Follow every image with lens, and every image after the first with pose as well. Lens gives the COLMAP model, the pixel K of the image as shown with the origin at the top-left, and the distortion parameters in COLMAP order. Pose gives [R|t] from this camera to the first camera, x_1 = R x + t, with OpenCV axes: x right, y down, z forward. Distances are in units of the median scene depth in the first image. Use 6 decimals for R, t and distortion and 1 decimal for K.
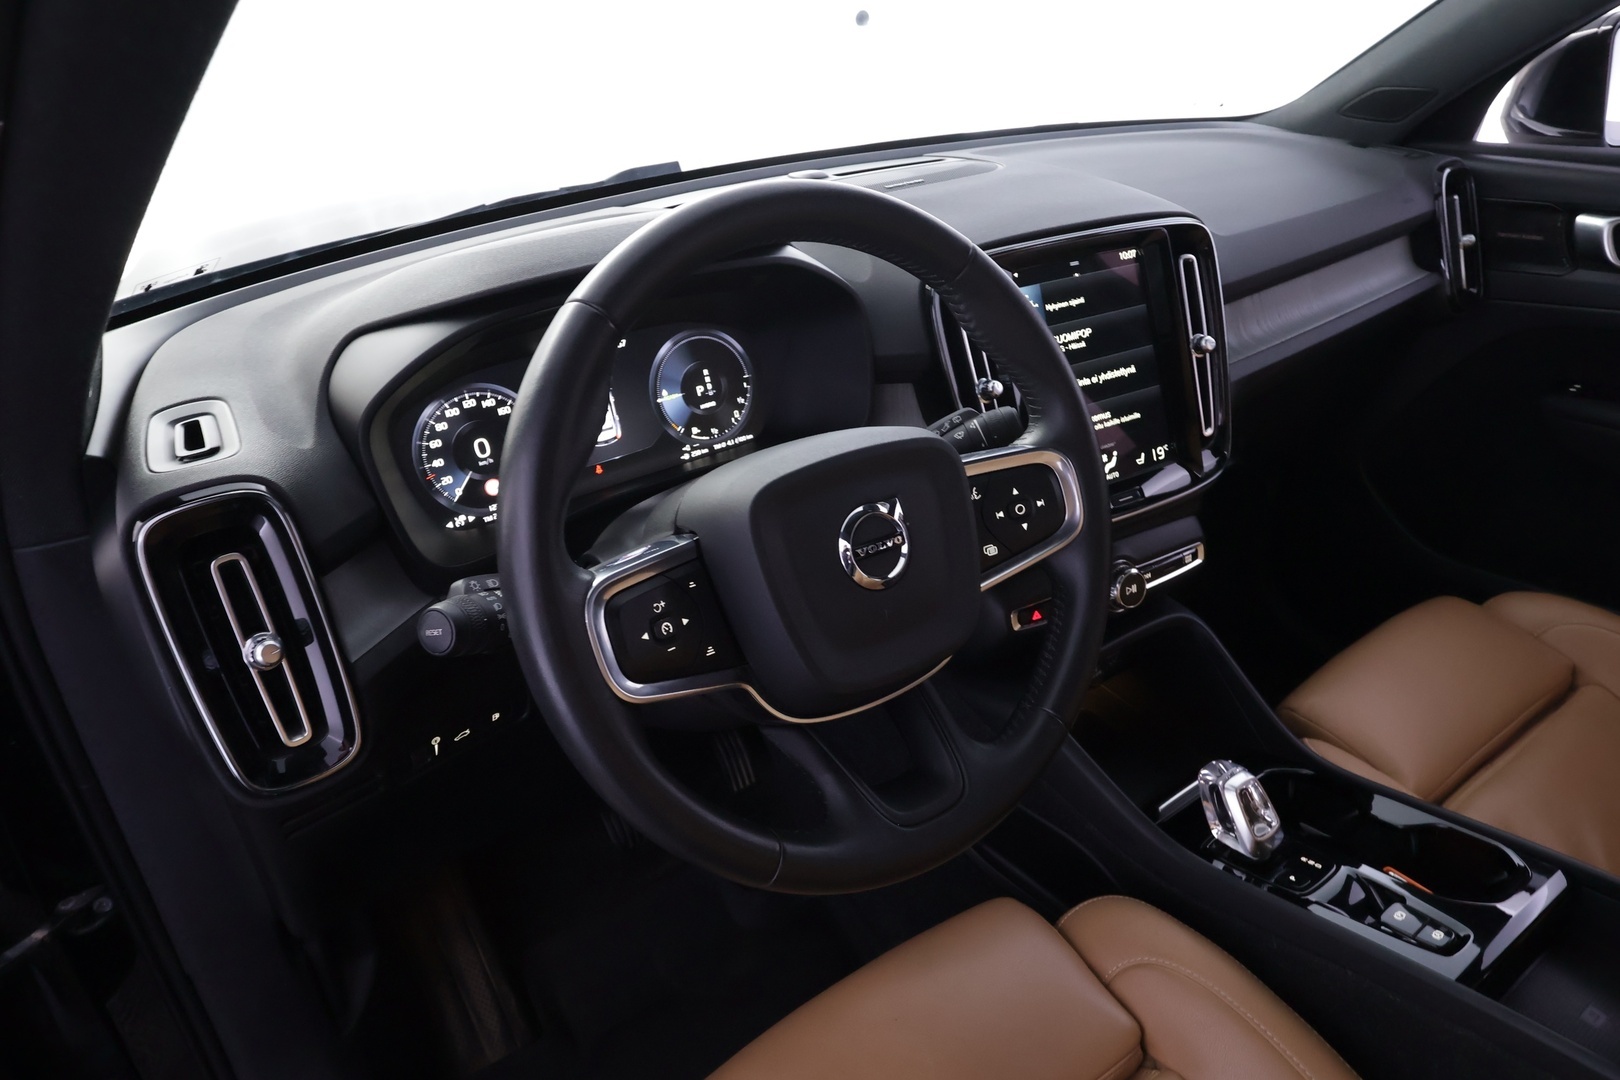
lens RADIAL K [[1095.3, 0, 810.0], [0, 1095.3, 540.0], [0, 0, 1]] dist [0.009314, 0.001716]
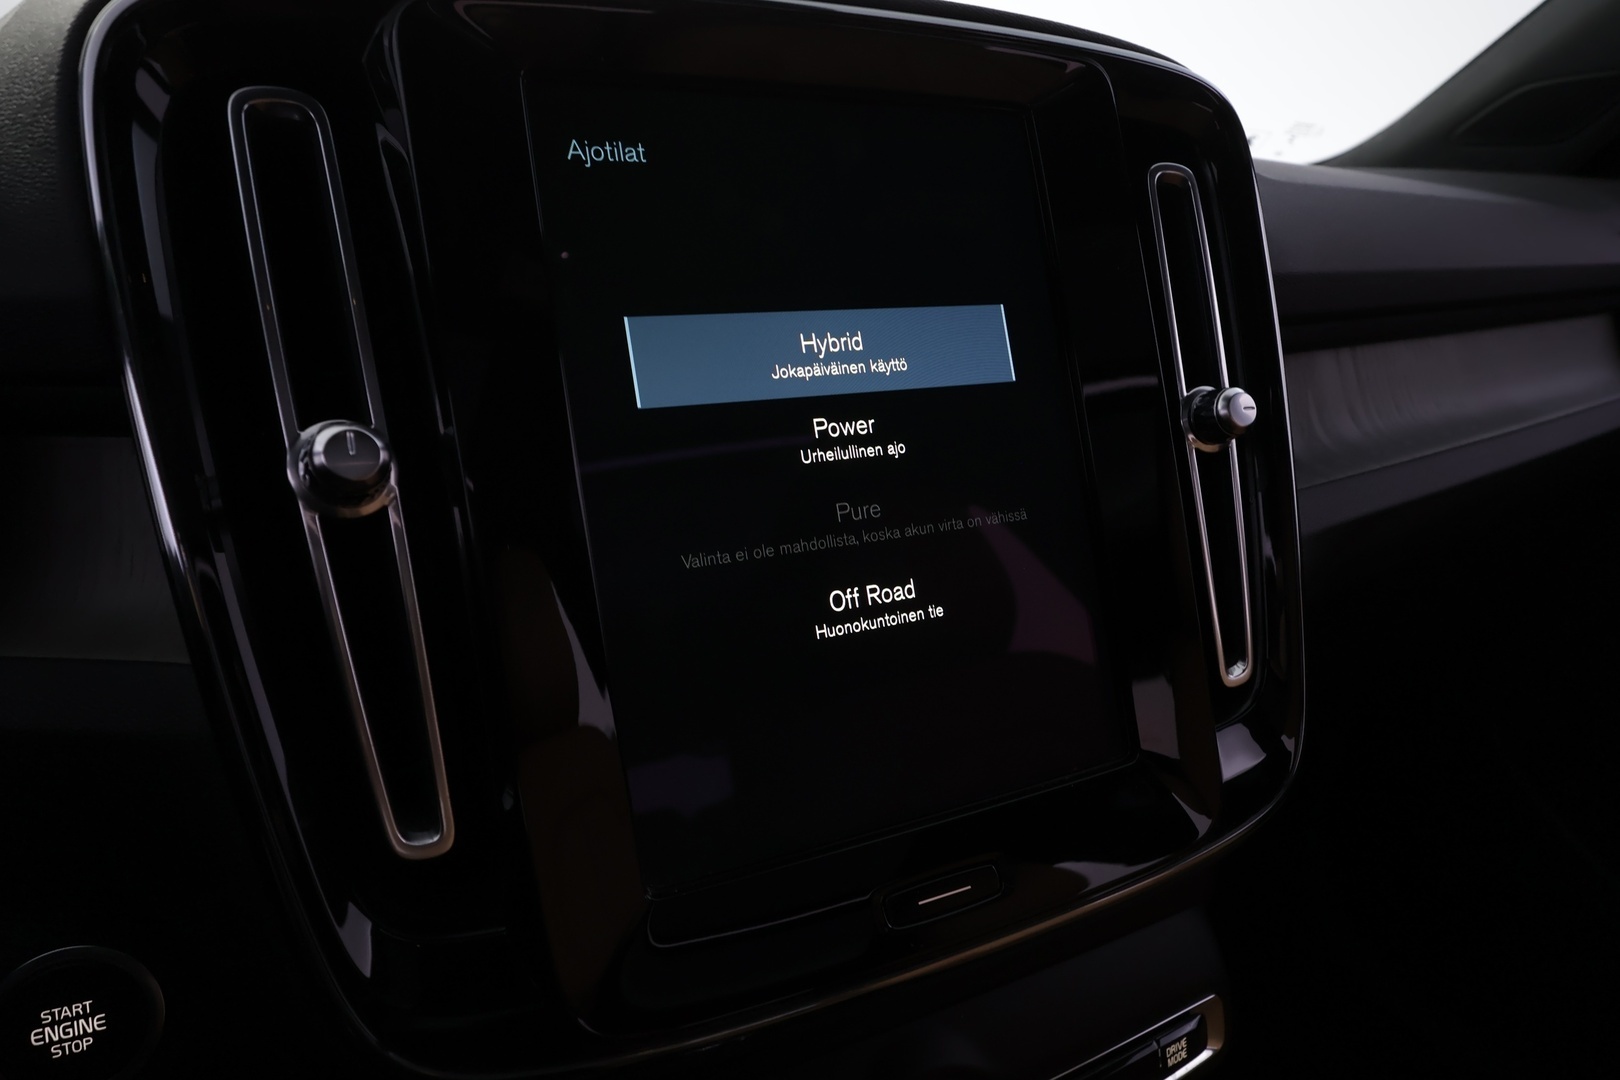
lens RADIAL K [[942.3, 0, 834.8], [0, 942.3, 547.7], [0, 0, 1]] dist [-0.005890, -0.000013]
pose [[0.996608, 0.061165, -0.055051, 0.255604], [-0.069979, 0.981922, -0.175876, -0.077475], [0.043299, 0.179132, 0.982872, 0.708420]]
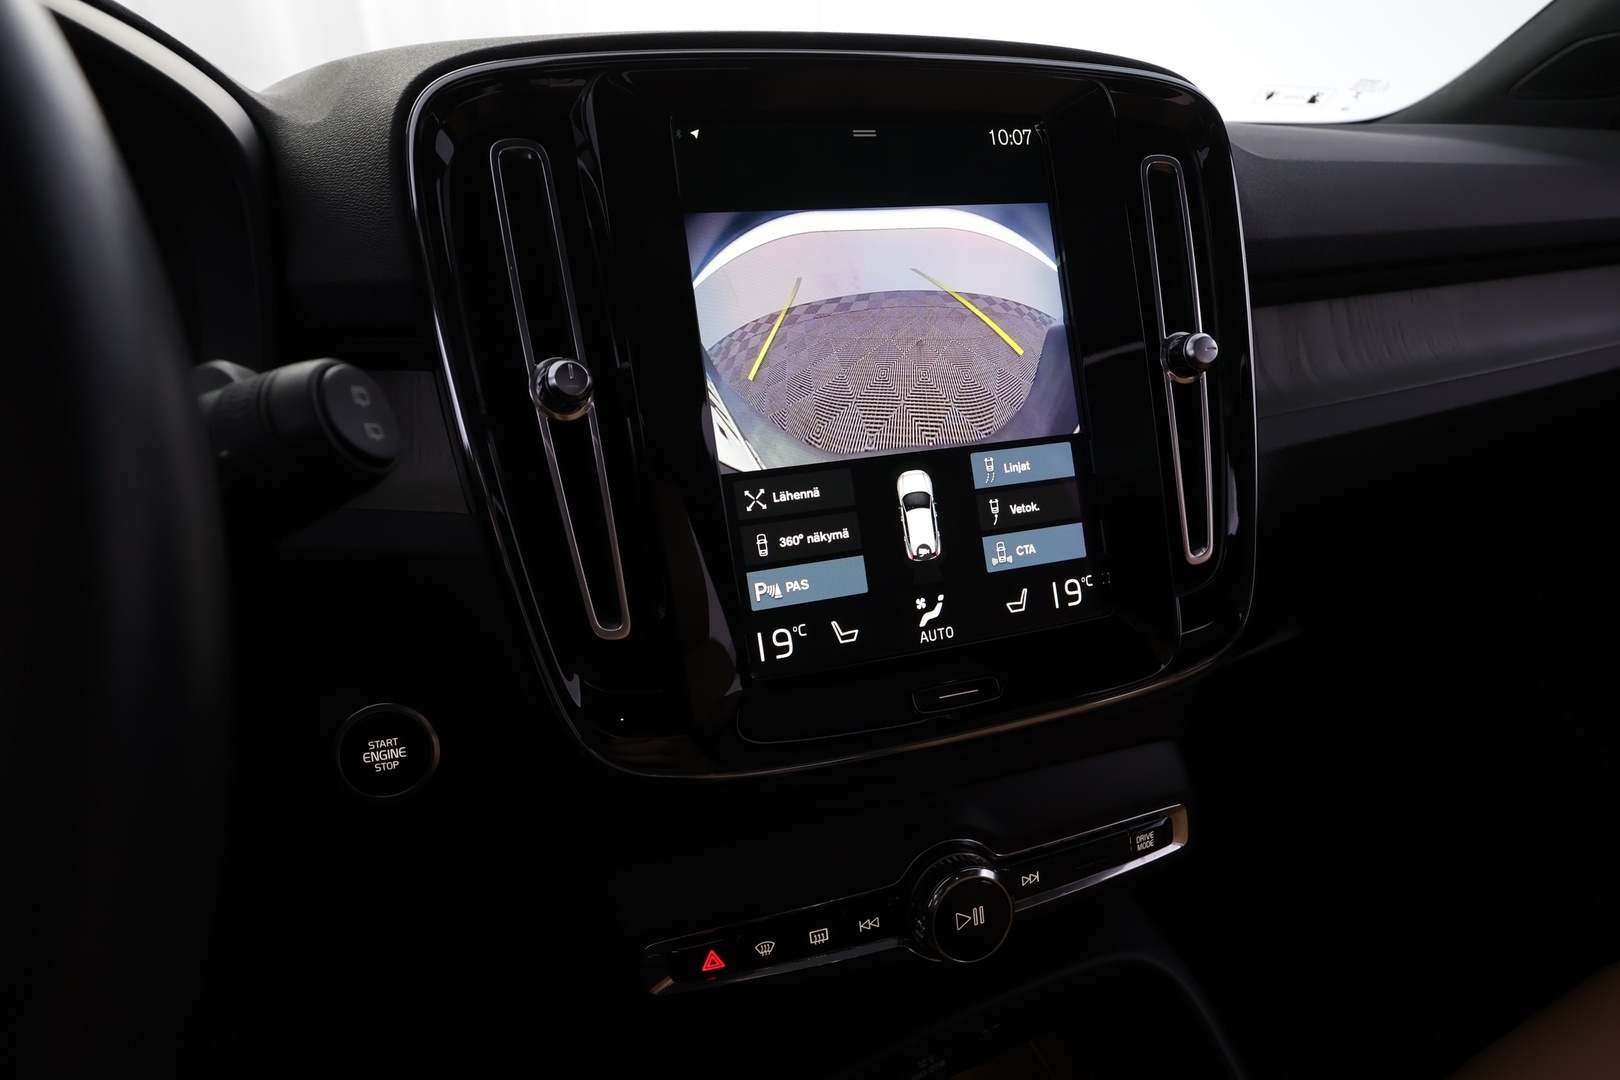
lens RADIAL K [[942.3, 0, 834.8], [0, 942.3, 547.7], [0, 0, 1]] dist [-0.005890, -0.000013]
pose [[0.984868, 0.079430, -0.154031, 0.279402], [-0.098217, 0.988089, -0.118462, -0.043355], [0.142787, 0.131798, 0.980939, 0.615714]]
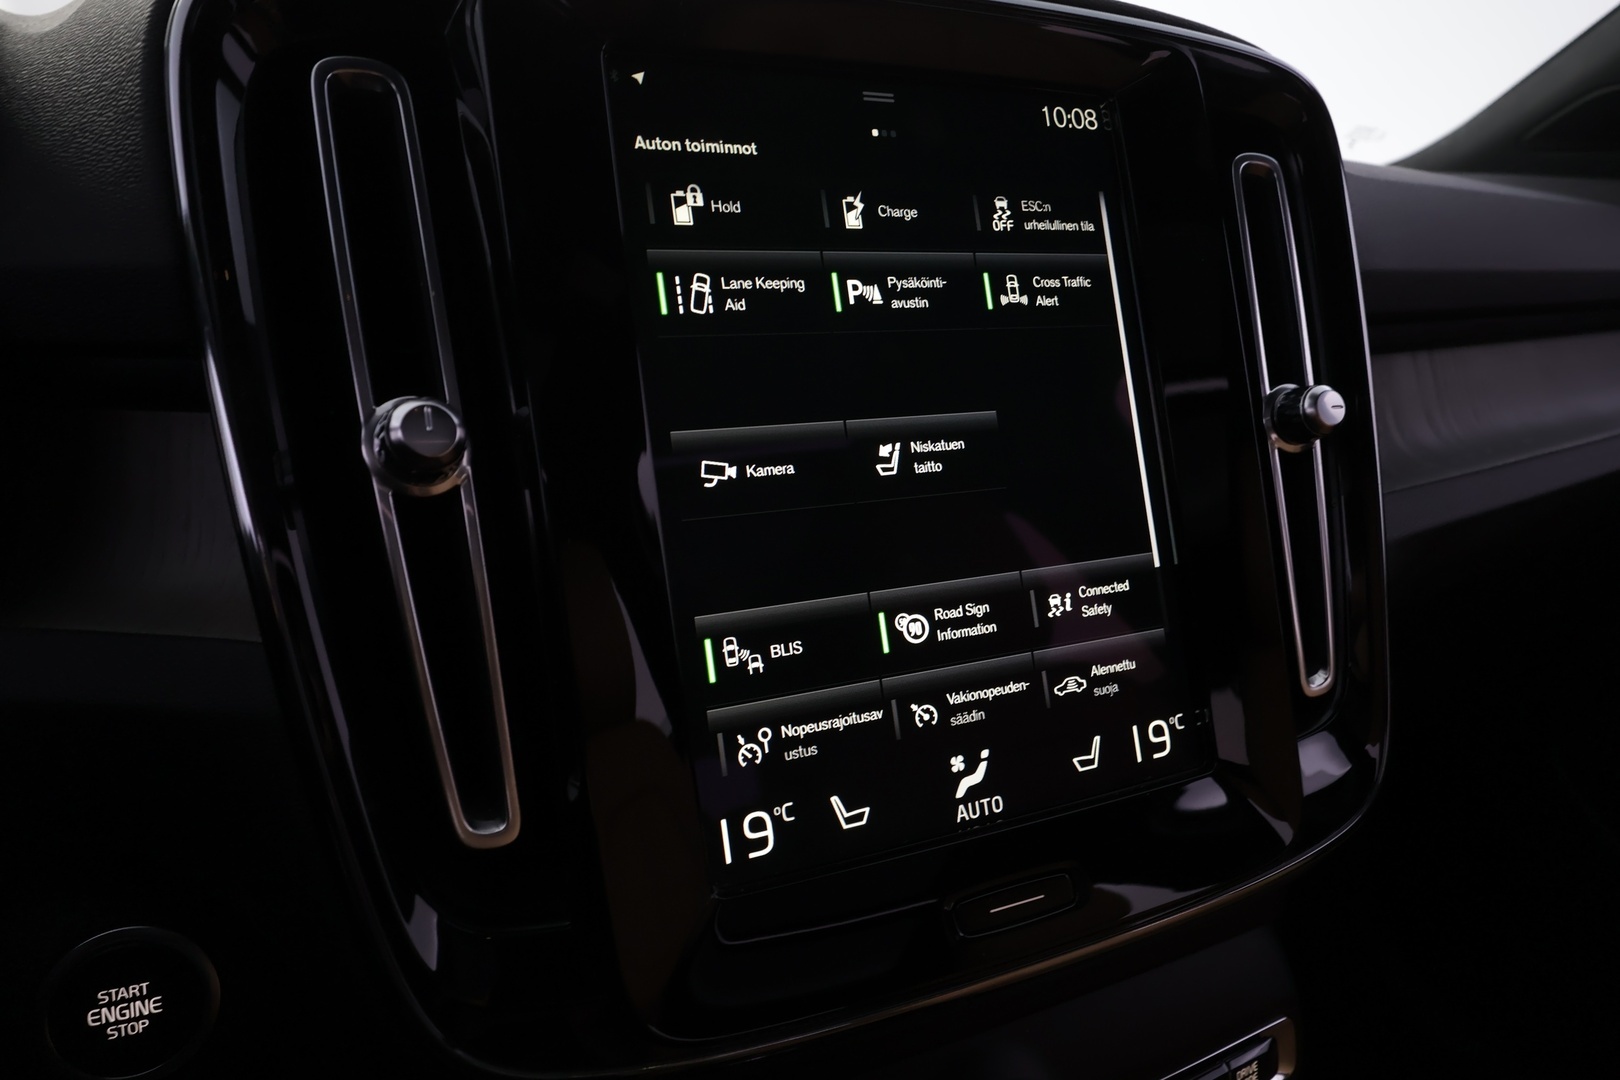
lens RADIAL K [[942.3, 0, 834.8], [0, 942.3, 547.7], [0, 0, 1]] dist [-0.005890, -0.000013]
pose [[0.992874, 0.082178, -0.086302, 0.244542], [-0.096656, 0.978937, -0.179835, -0.074464], [0.069706, 0.186895, 0.979904, 0.715516]]
